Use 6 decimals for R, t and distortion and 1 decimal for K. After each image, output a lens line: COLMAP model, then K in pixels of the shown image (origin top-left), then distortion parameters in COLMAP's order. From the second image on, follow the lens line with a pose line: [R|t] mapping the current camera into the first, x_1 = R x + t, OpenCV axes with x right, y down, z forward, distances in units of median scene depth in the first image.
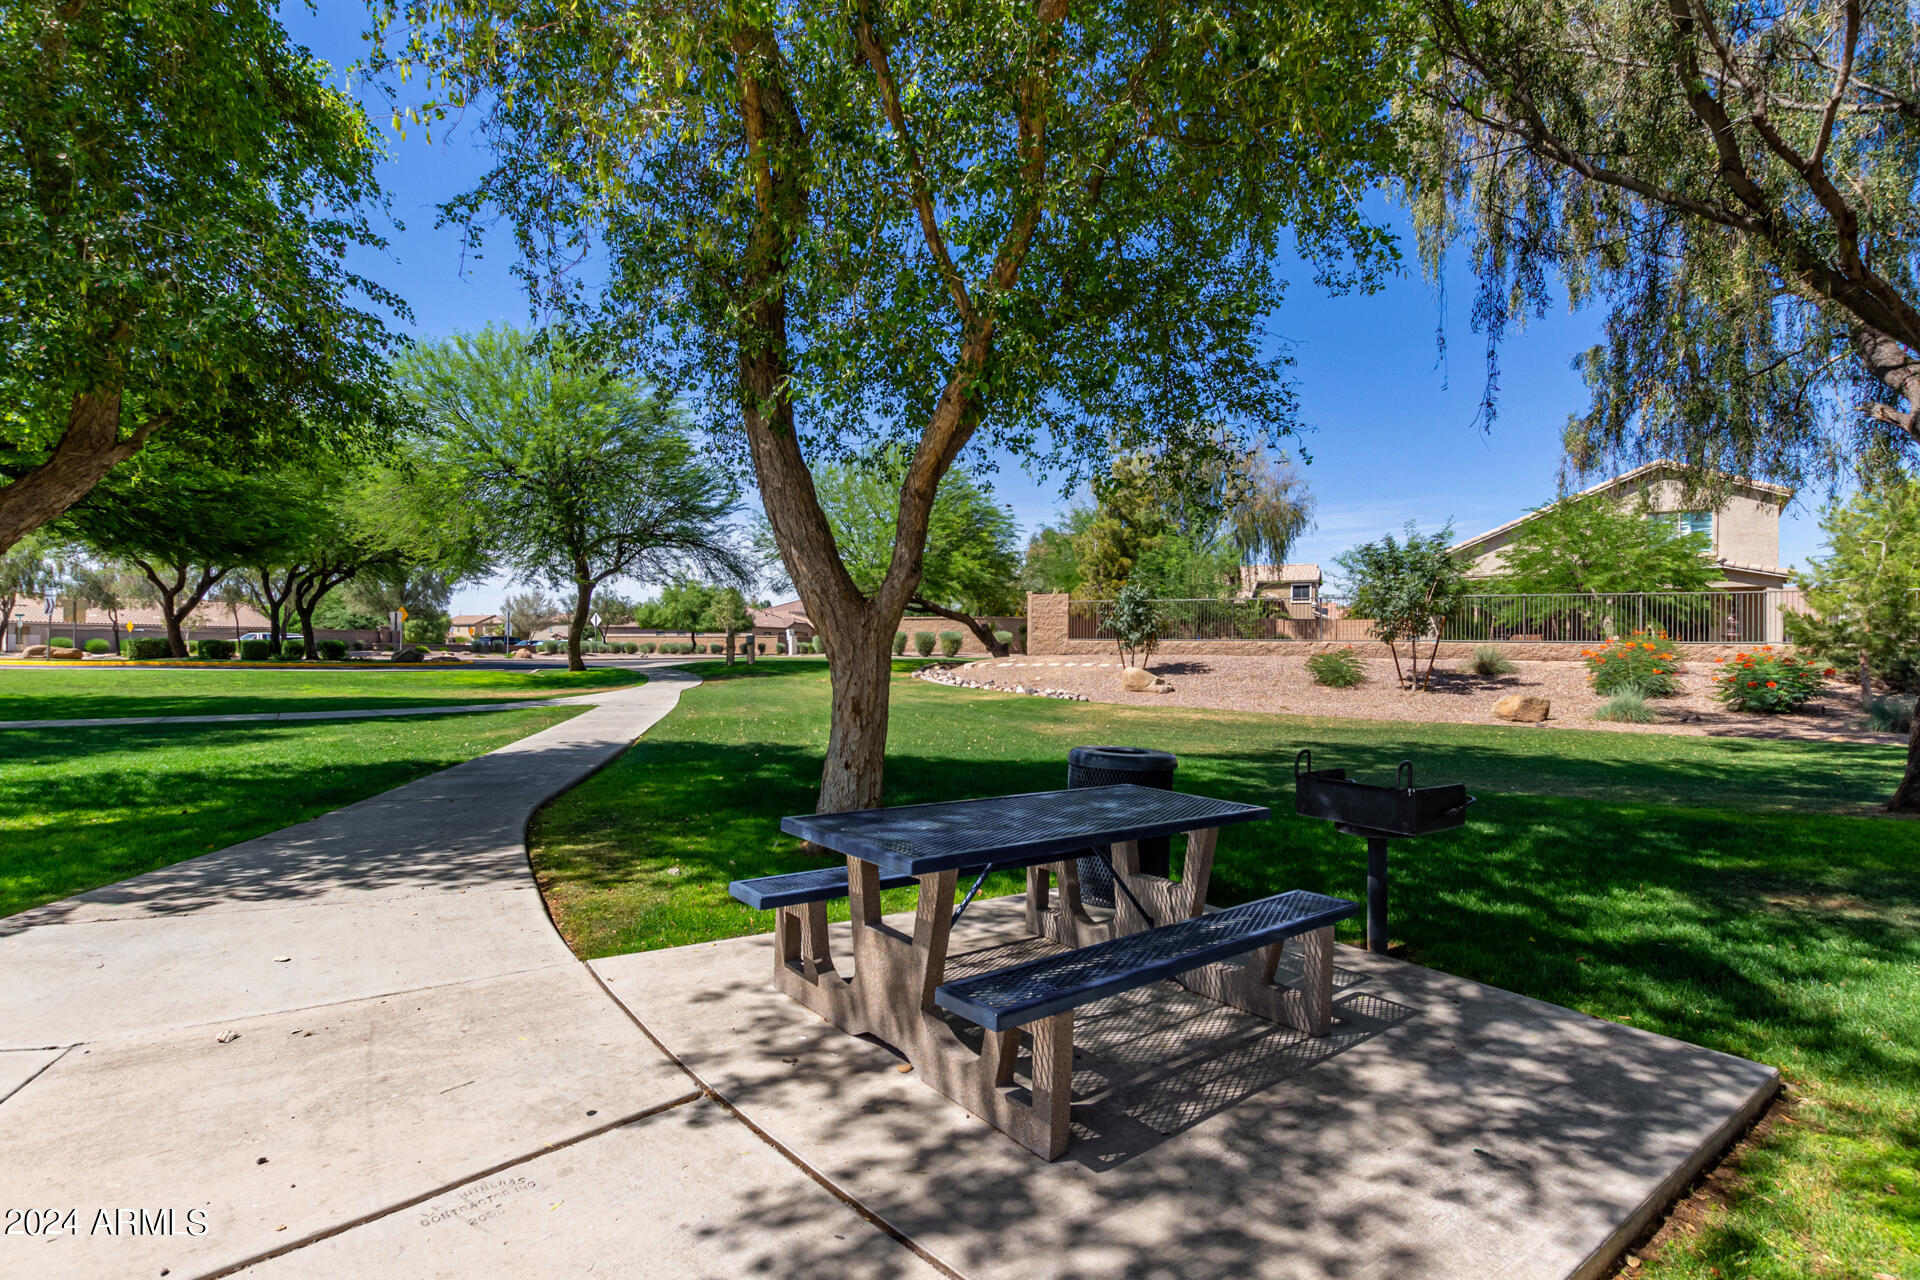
lens RADIAL K [[875.1, 0, 960.0], [0, 875.1, 640.0], [0, 0, 1]] dist [-0.000015, 0.000247]
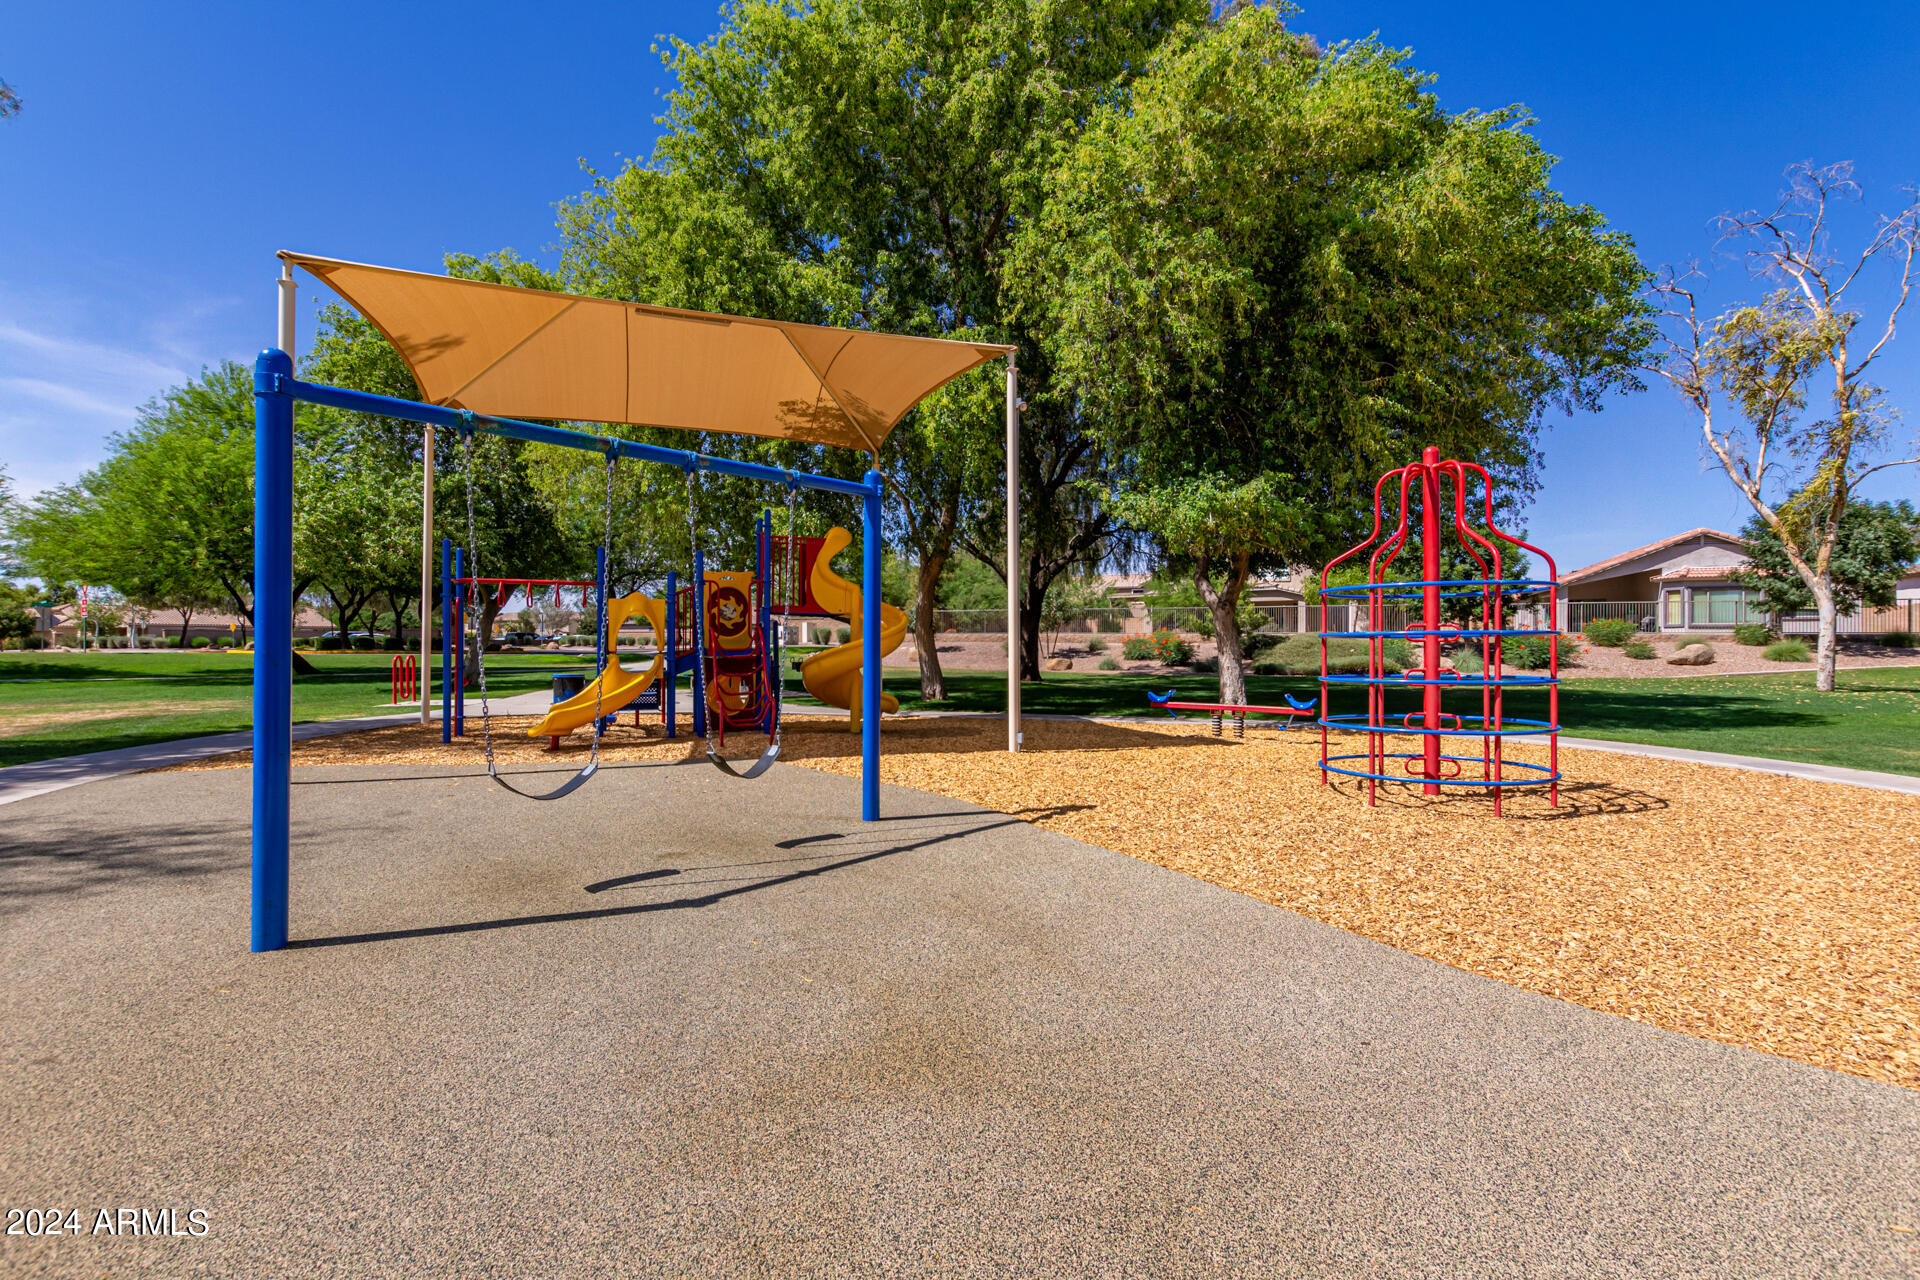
lens RADIAL K [[875.1, 0, 960.0], [0, 875.1, 640.0], [0, 0, 1]] dist [-0.000015, 0.000247]
pose [[0.999972, -0.007257, 0.001684, 0.194967], [0.007239, 0.999917, 0.010618, -0.003595], [-0.001761, -0.010606, 0.999942, -0.535604]]
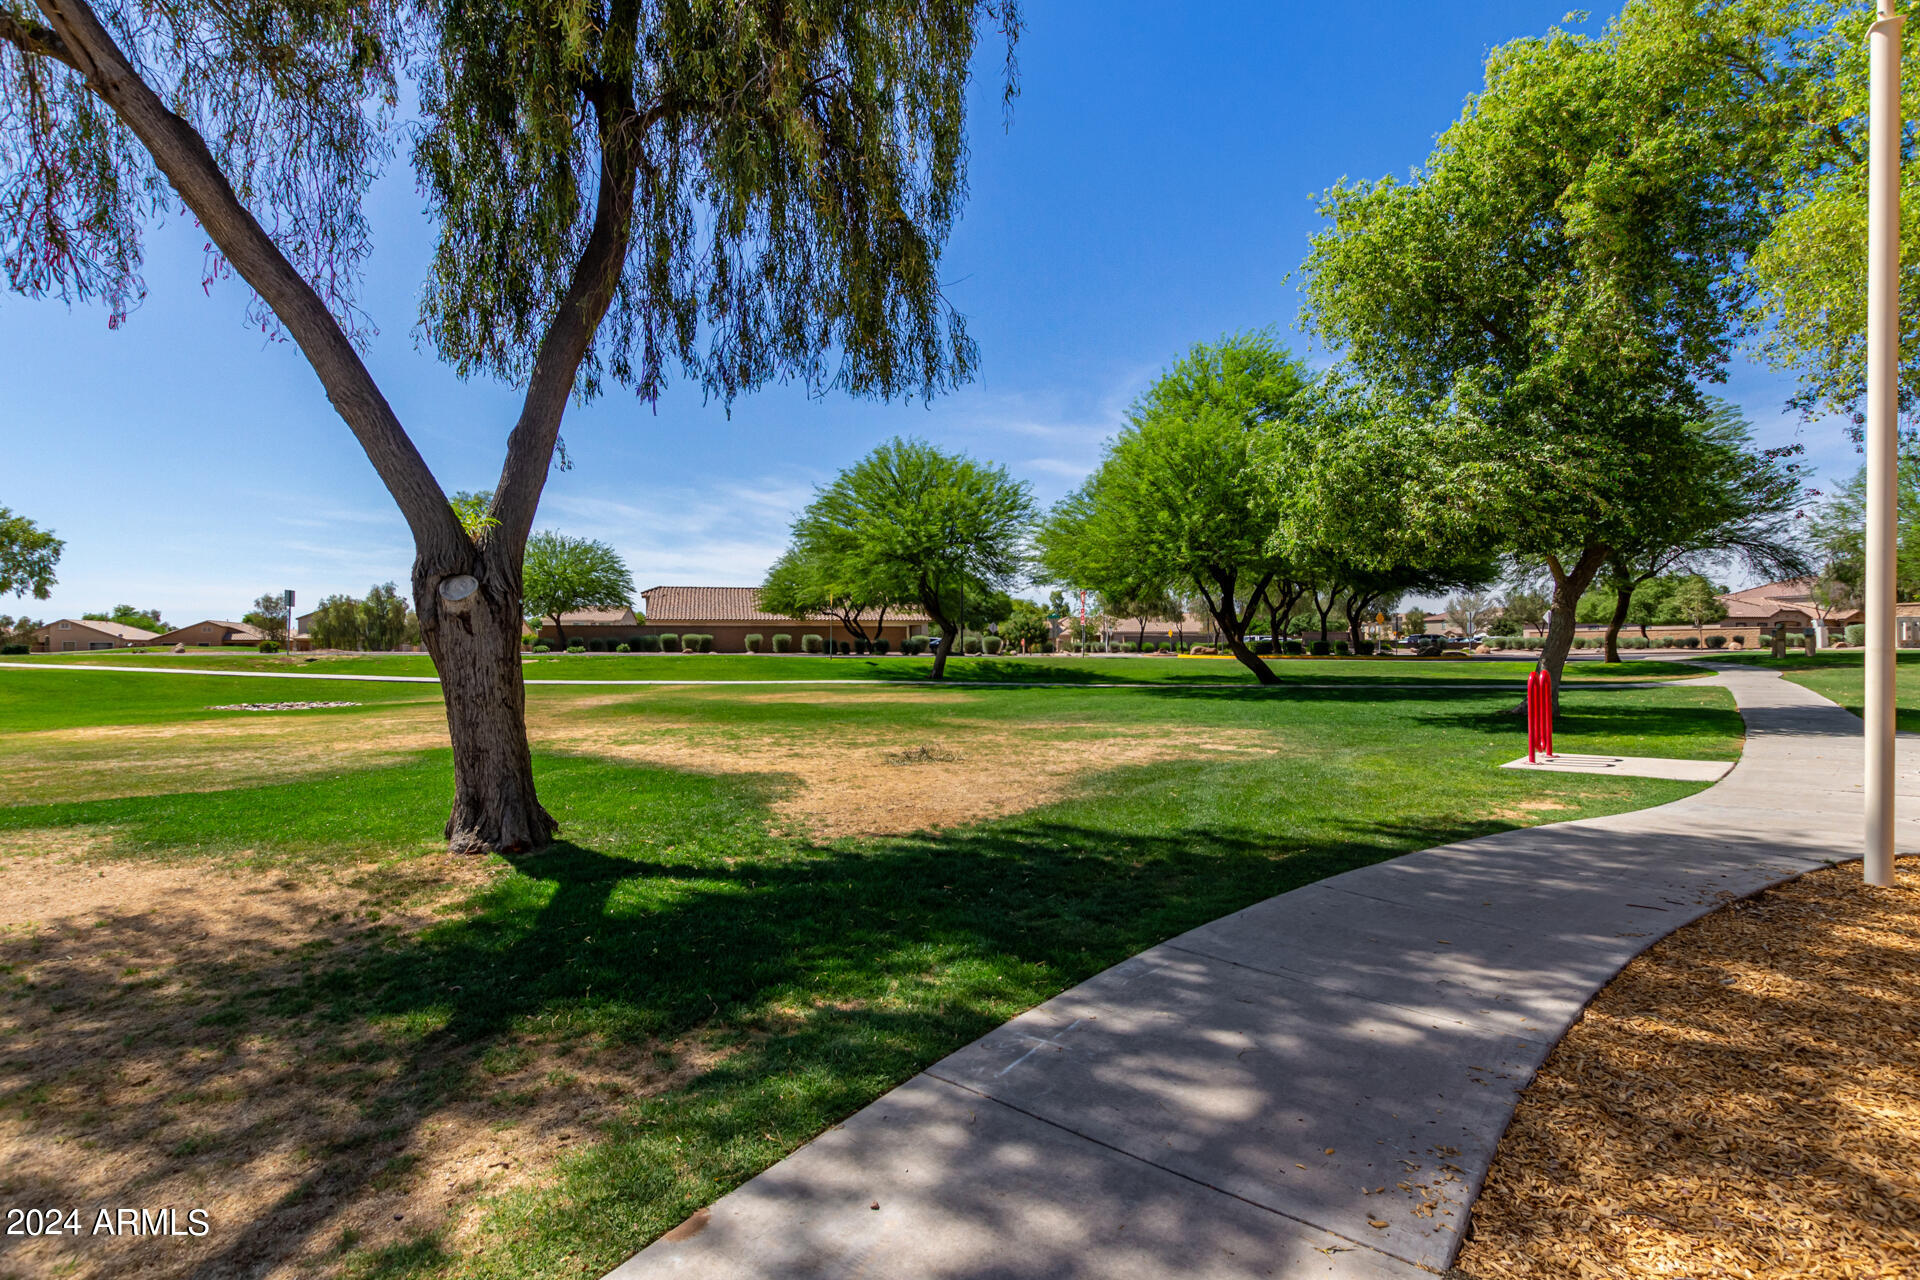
lens RADIAL K [[875.1, 0, 960.0], [0, 875.1, 640.0], [0, 0, 1]] dist [-0.000015, 0.000247]
pose [[0.614142, -0.016804, -0.789017, -0.040232], [0.018998, 0.999798, -0.006506, -0.002885], [0.788967, -0.010994, 0.614337, -0.320150]]
